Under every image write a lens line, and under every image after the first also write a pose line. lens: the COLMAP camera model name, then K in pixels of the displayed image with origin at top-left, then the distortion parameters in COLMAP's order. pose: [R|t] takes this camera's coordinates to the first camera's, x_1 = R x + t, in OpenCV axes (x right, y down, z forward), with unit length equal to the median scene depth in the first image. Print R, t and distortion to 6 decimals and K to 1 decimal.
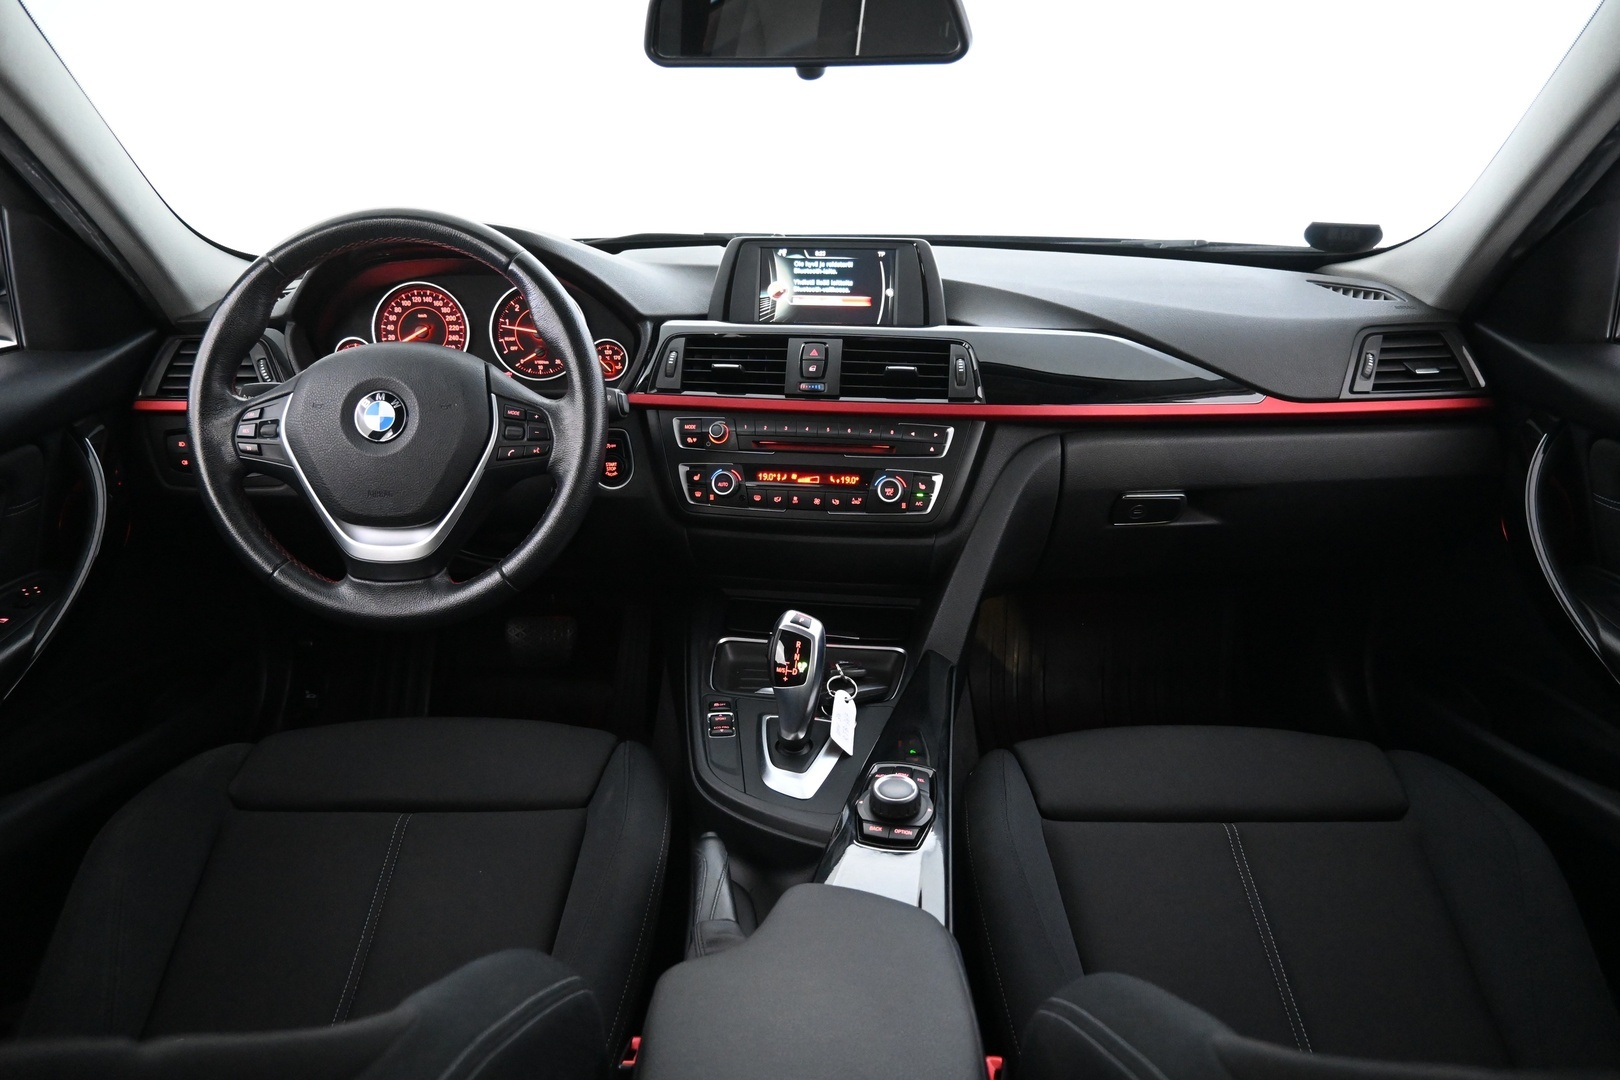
lens RADIAL K [[1110.1, 0, 813.5], [0, 1110.1, 541.1], [0, 0, 1]] dist [0.005093, 0.006649]
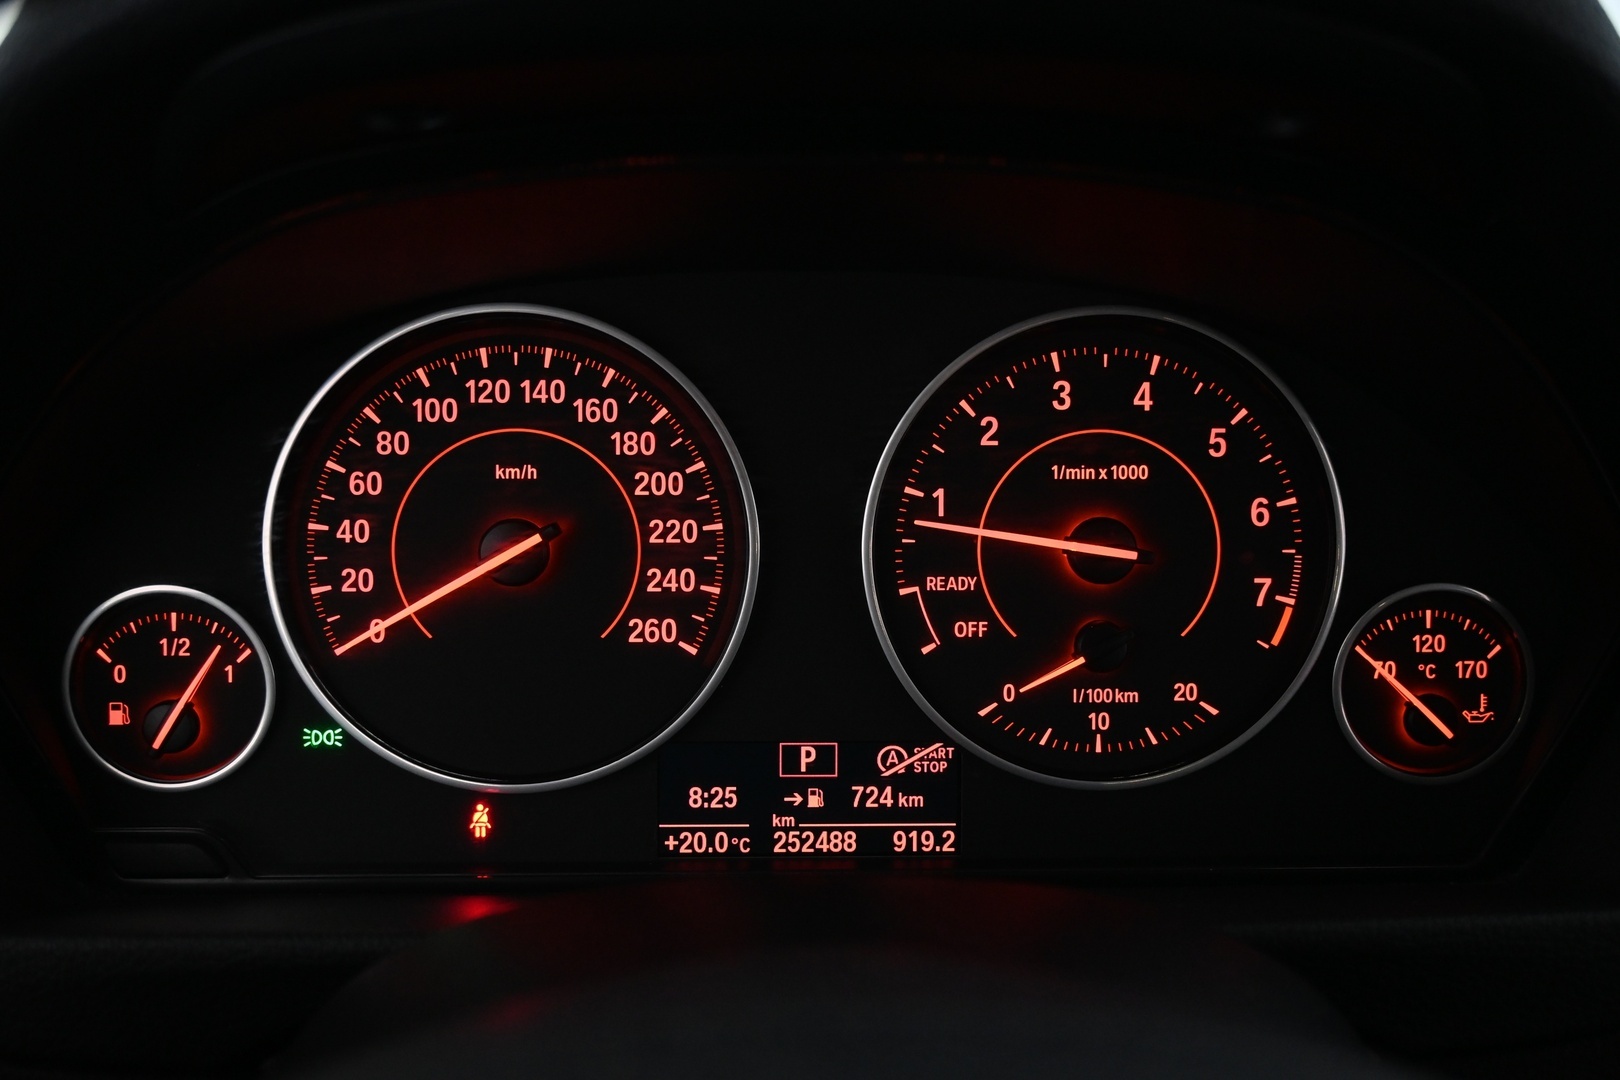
lens RADIAL K [[1446.7, 0, 803.4], [0, 1446.7, 544.4], [0, 0, 1]] dist [0.027448, 0.004530]
pose [[0.999148, -0.006976, 0.040689, -0.318627], [0.009411, 0.998155, -0.059977, -0.177943], [-0.040196, 0.060308, 0.997370, 0.756659]]
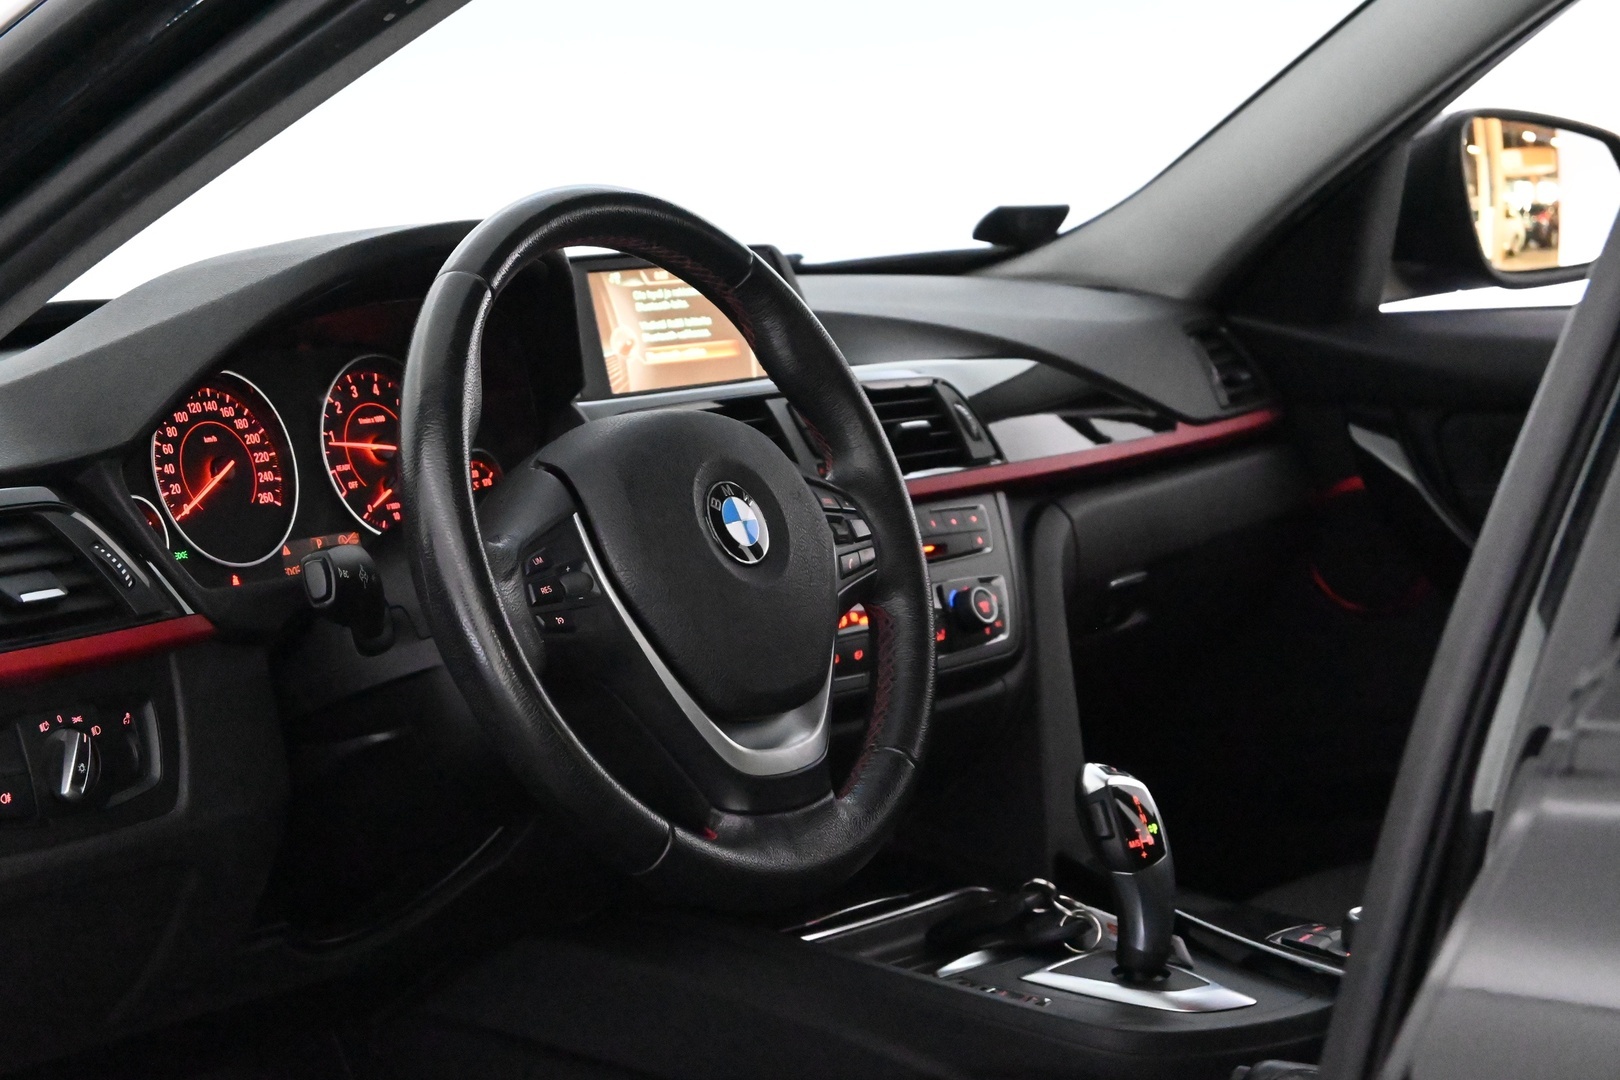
lens RADIAL K [[3527.5, 0, 810.2], [0, 3527.5, 542.0], [0, 0, 1]] dist [0.322116, 0.000000]
pose [[0.542410, -0.113391, 0.832427, -1.539355], [0.313963, 0.946416, -0.075660, 0.039020], [-0.779242, 0.302390, 0.548946, -0.038930]]
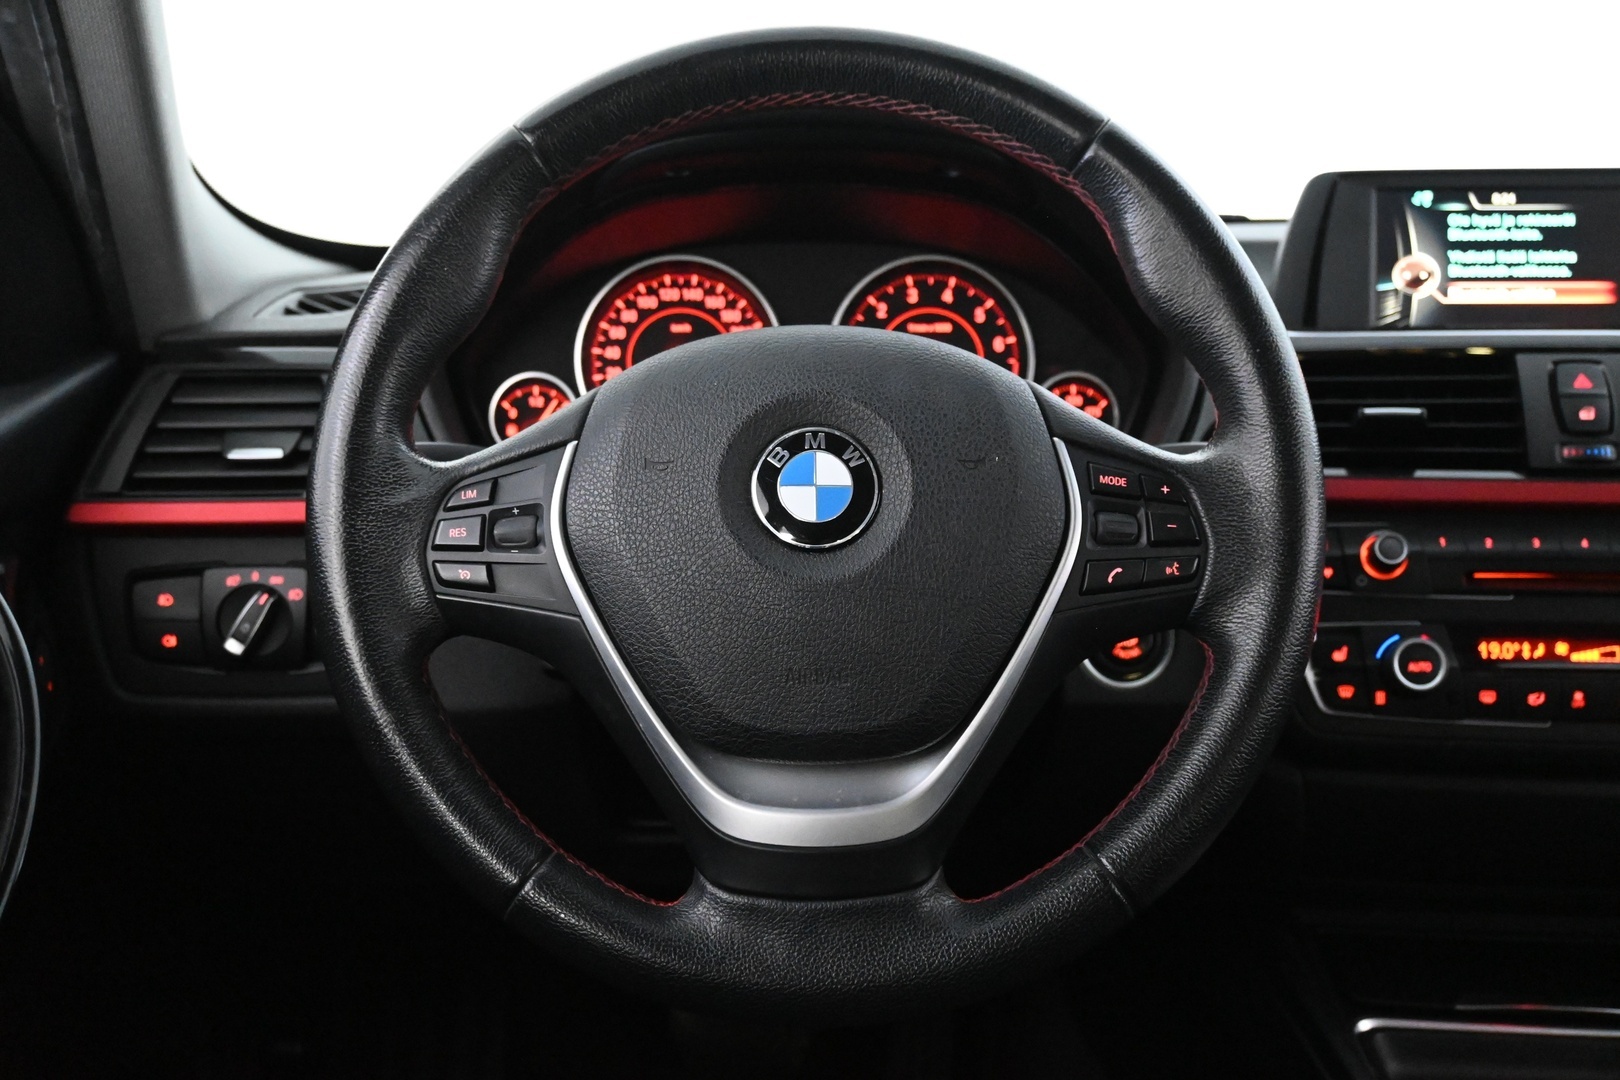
lens RADIAL K [[1693.8, 0, 810.6], [0, 1693.8, 538.6], [0, 0, 1]] dist [0.005932, 0.000000]
pose [[0.998557, -0.010951, 0.052580, -0.344042], [0.020131, 0.983936, -0.177384, 0.013603], [-0.049793, 0.178187, 0.982736, 0.315814]]
